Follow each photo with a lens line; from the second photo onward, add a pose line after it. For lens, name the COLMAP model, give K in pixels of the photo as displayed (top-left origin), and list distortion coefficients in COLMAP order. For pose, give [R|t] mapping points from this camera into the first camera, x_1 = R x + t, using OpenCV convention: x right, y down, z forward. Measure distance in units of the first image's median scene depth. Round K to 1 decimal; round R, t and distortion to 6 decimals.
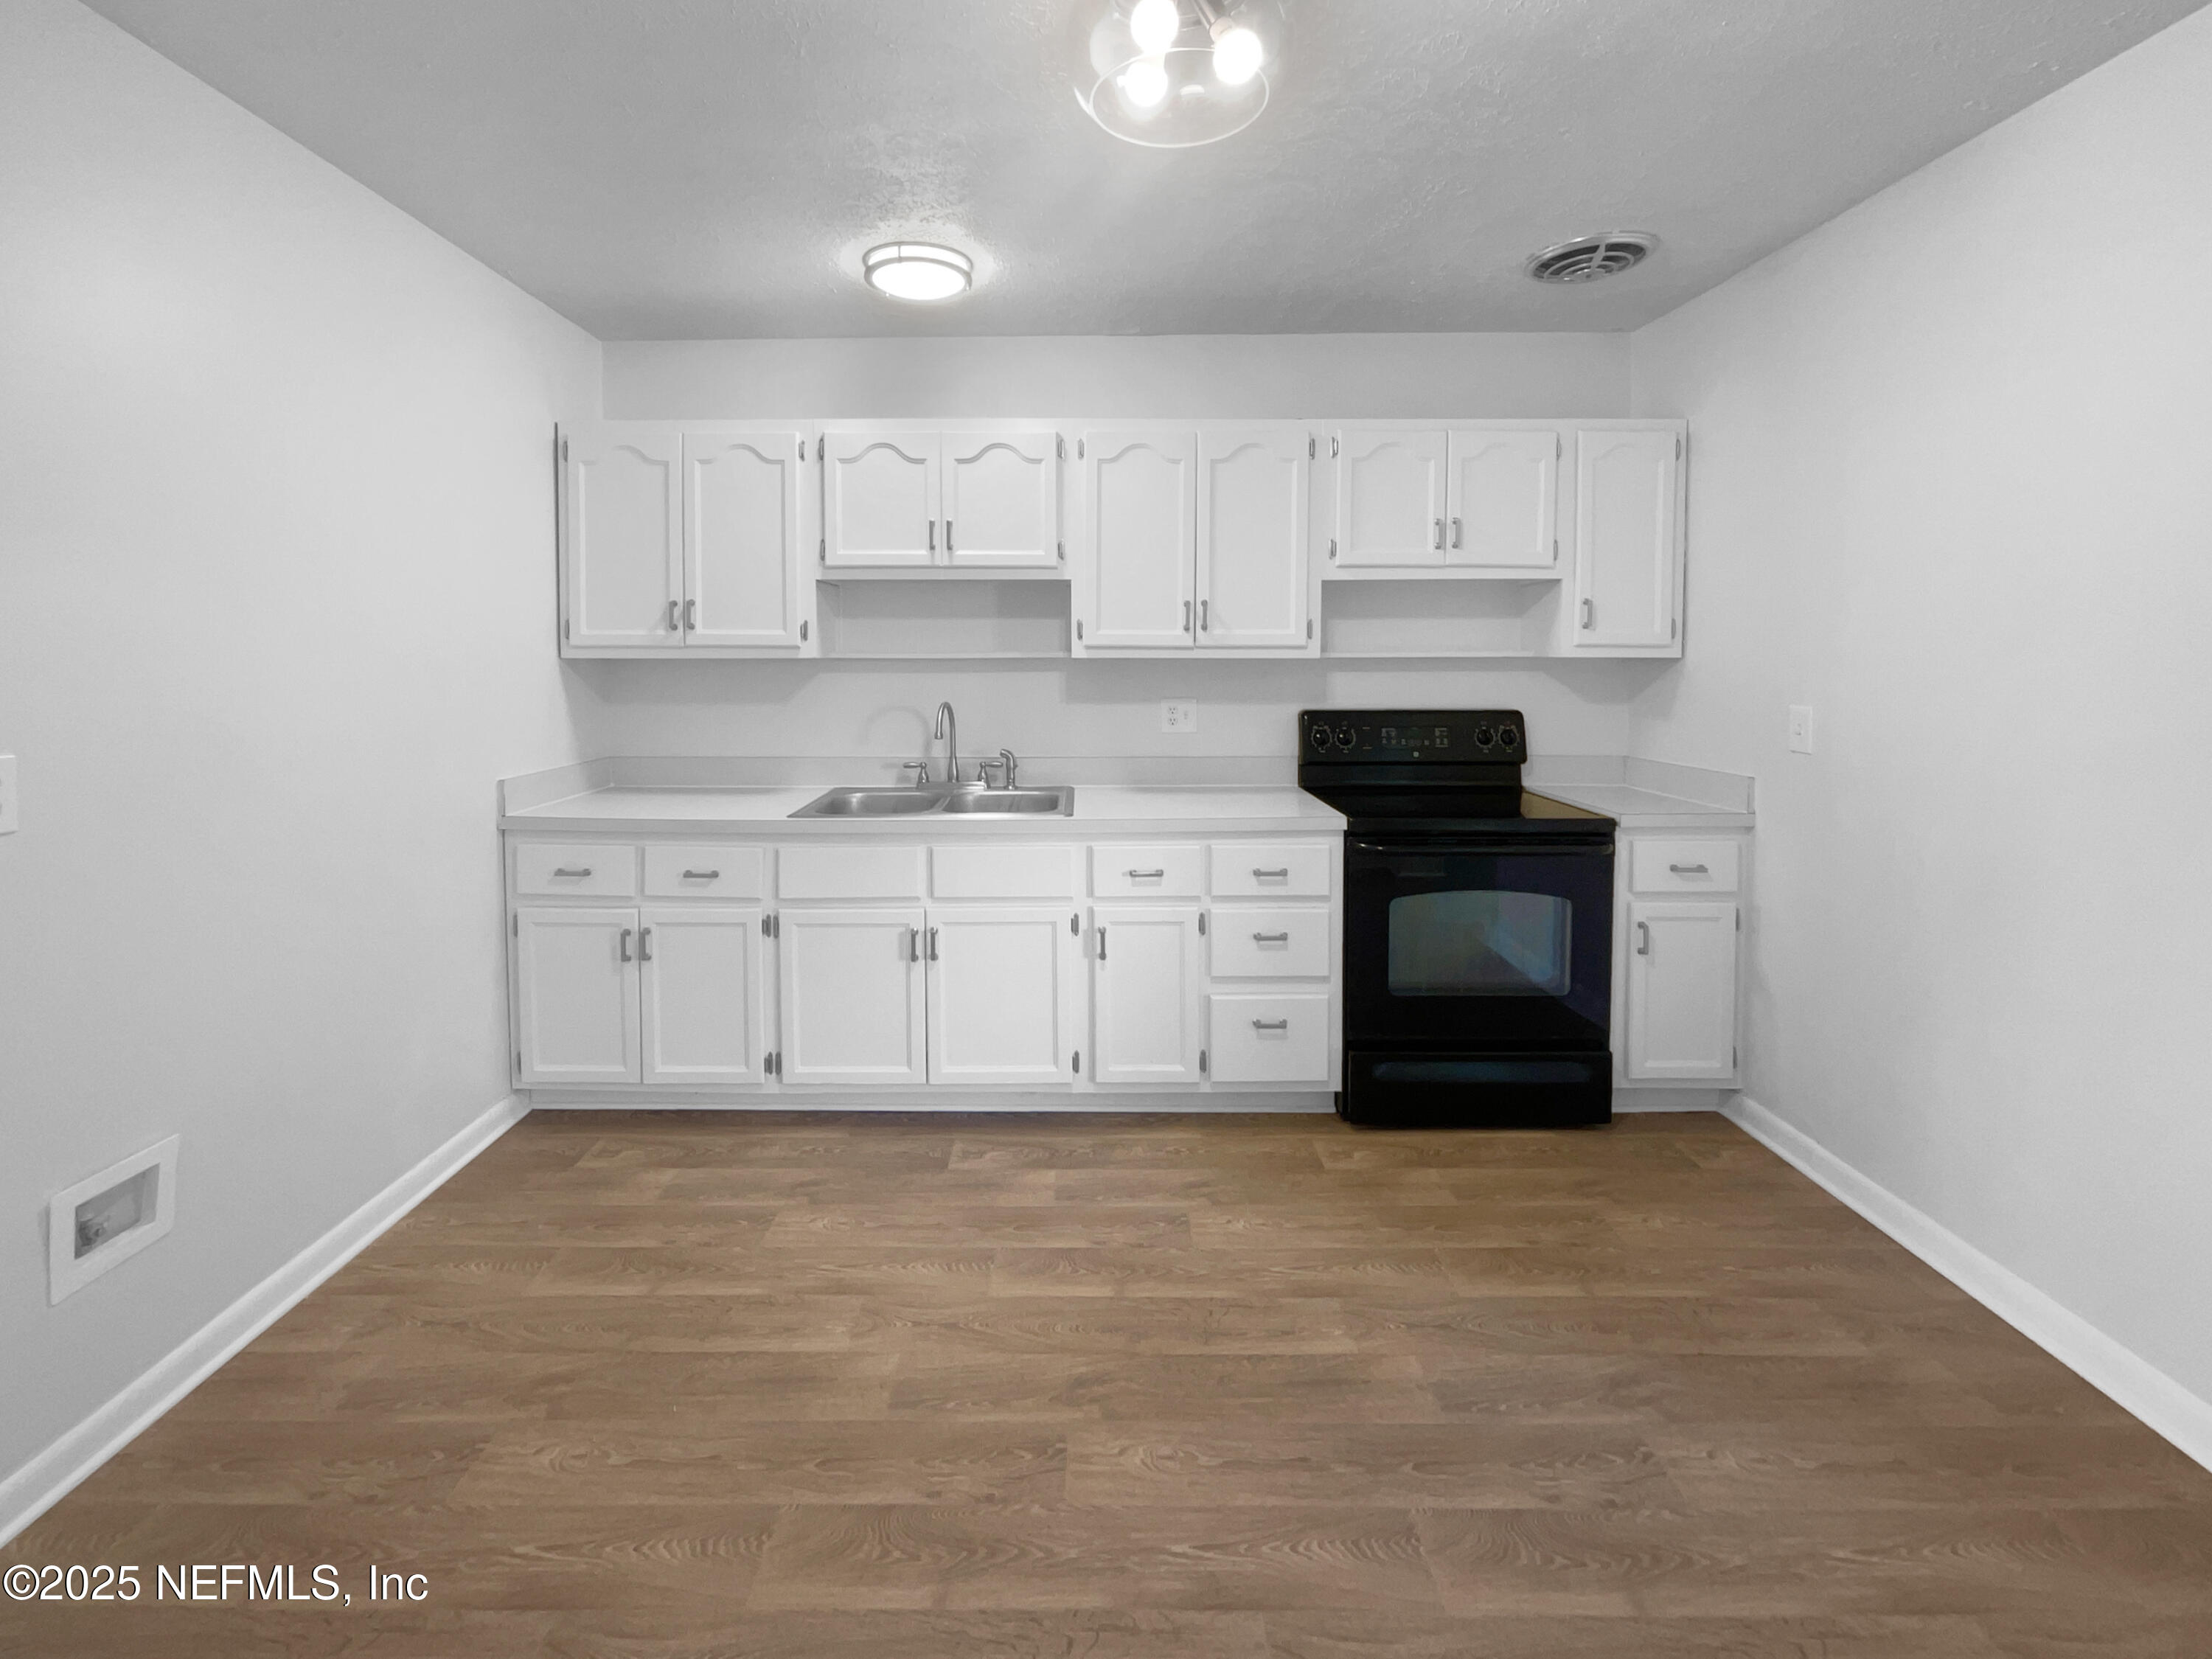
lens RADIAL K [[919.7, 0, 1100.9], [0, 919.7, 814.3], [0, 0, 1]] dist [-0.000497, 0.003074]
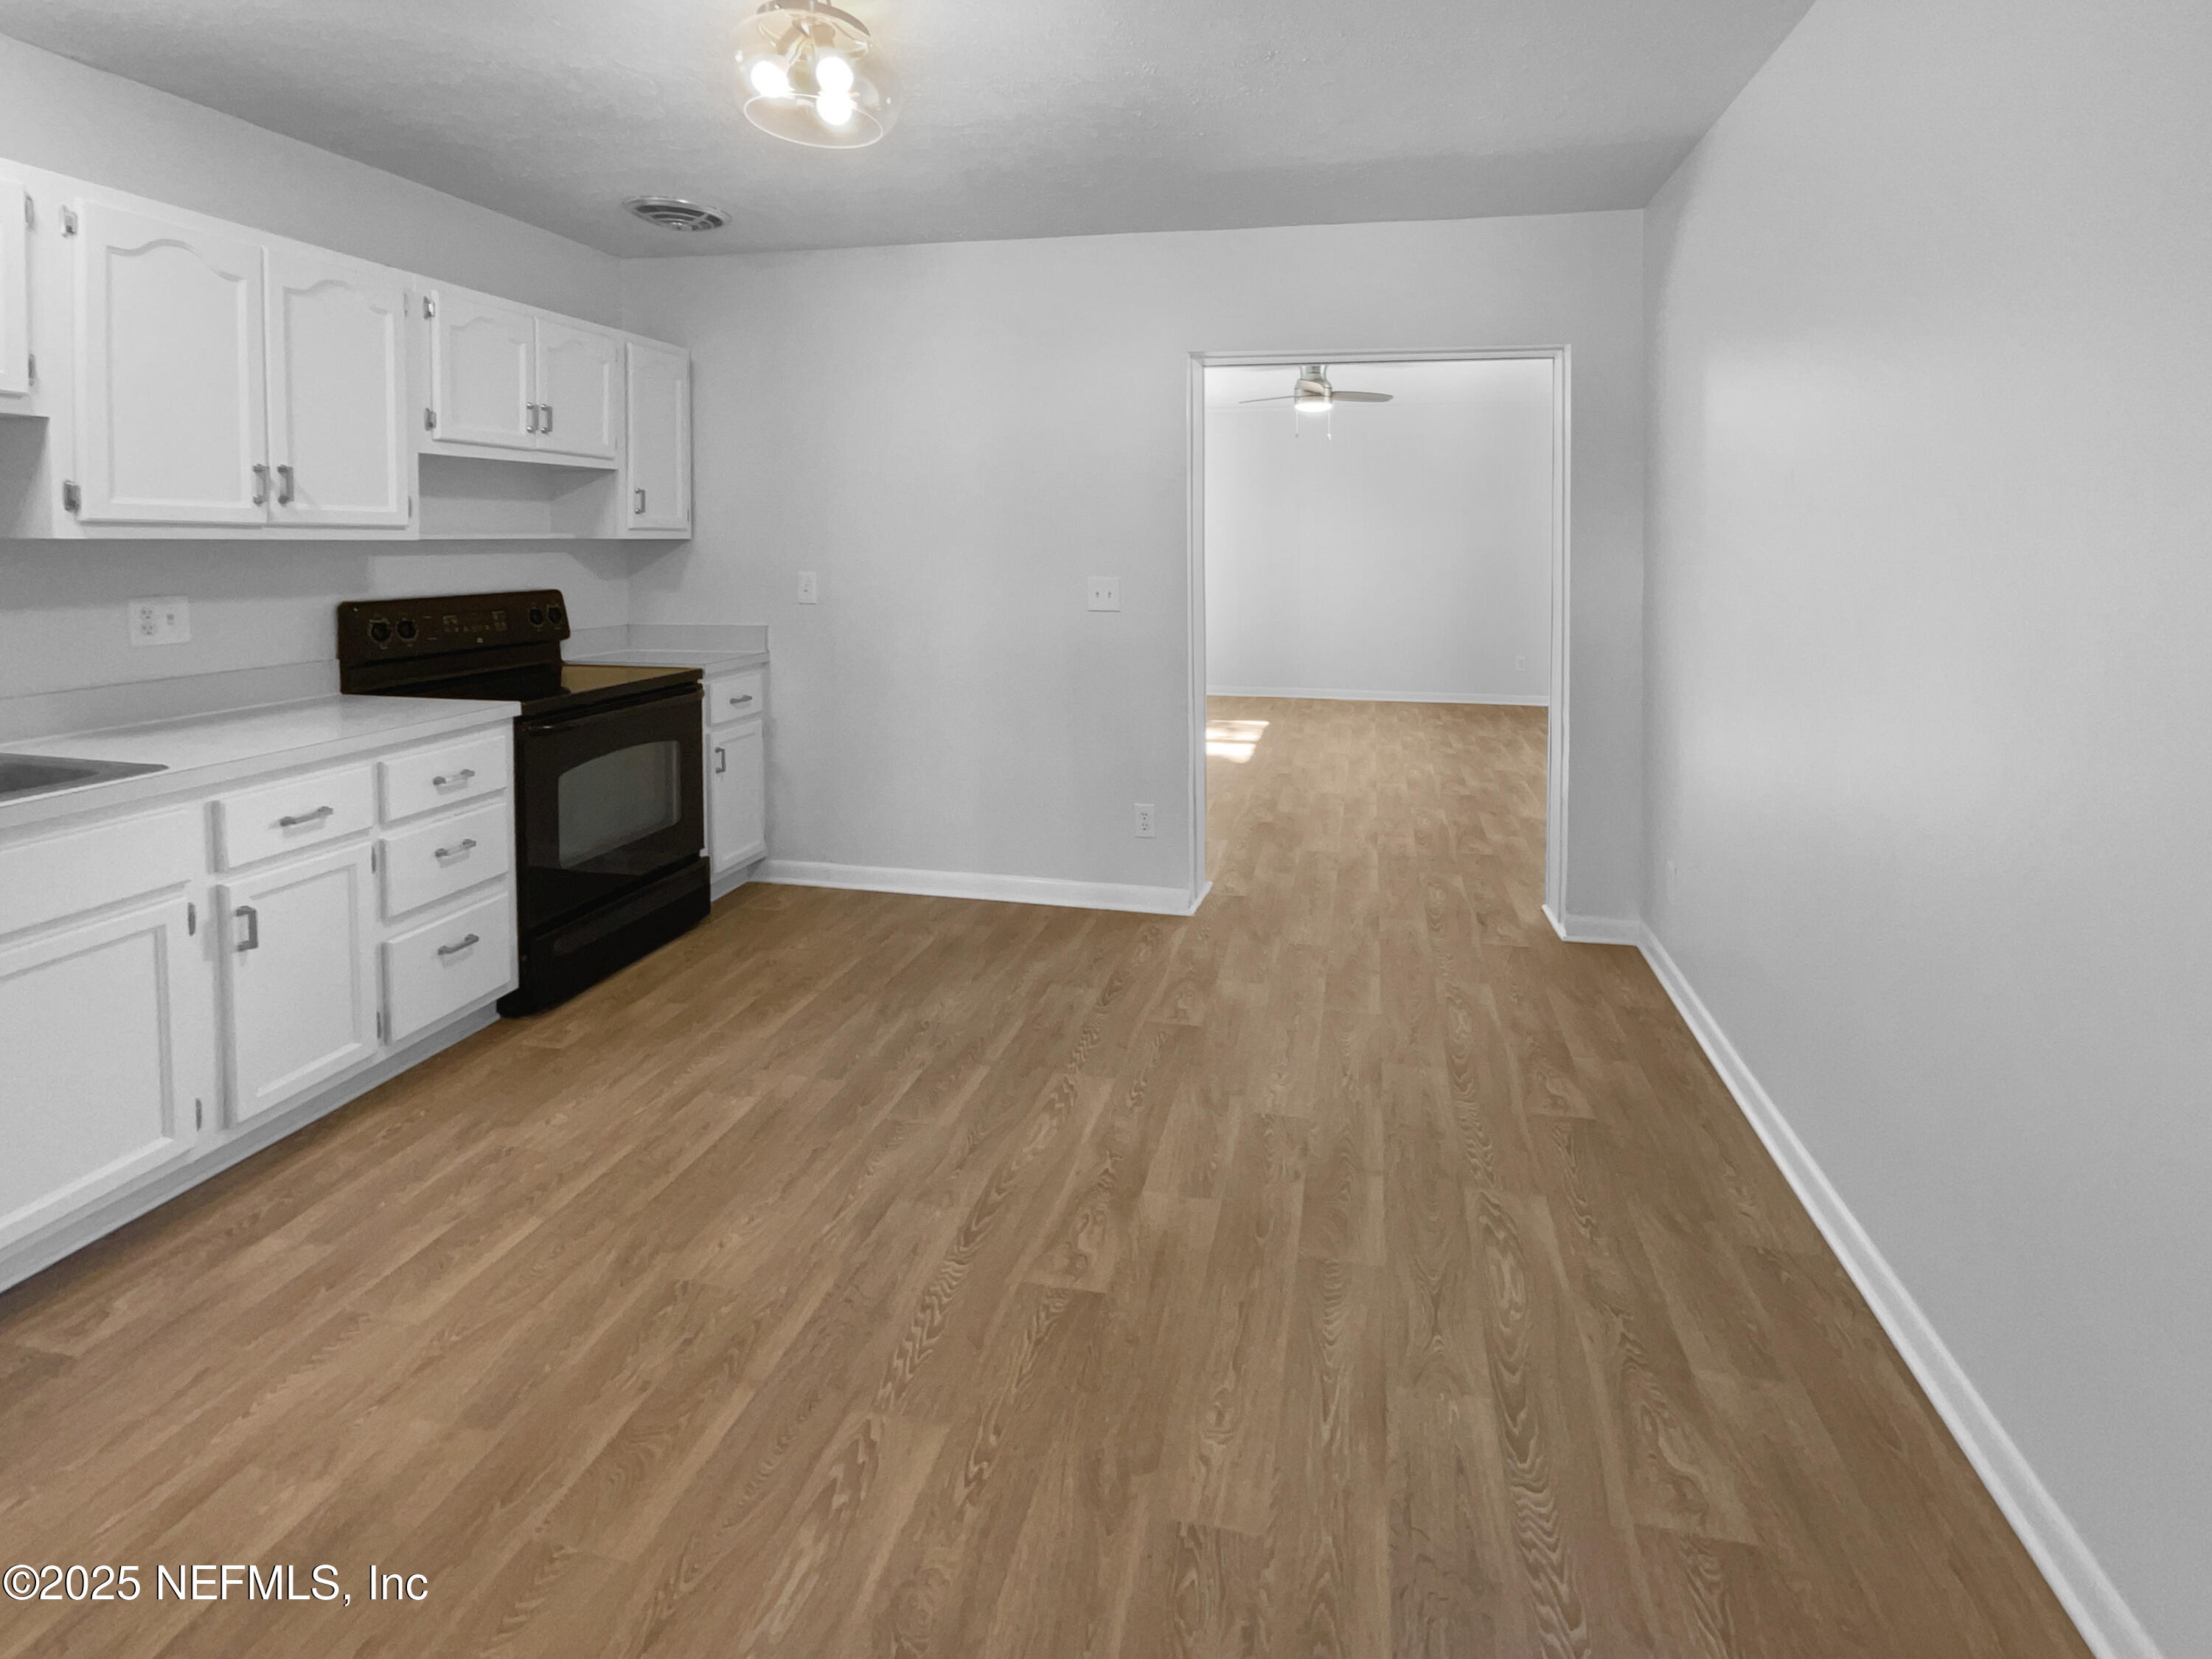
lens RADIAL K [[919.7, 0, 1100.9], [0, 919.7, 814.3], [0, 0, 1]] dist [-0.000497, 0.003074]
pose [[0.267488, -0.276512, 0.923034, -0.507518], [0.161571, 0.957248, 0.239940, -0.018095], [-0.949918, 0.084954, 0.300729, 0.100479]]
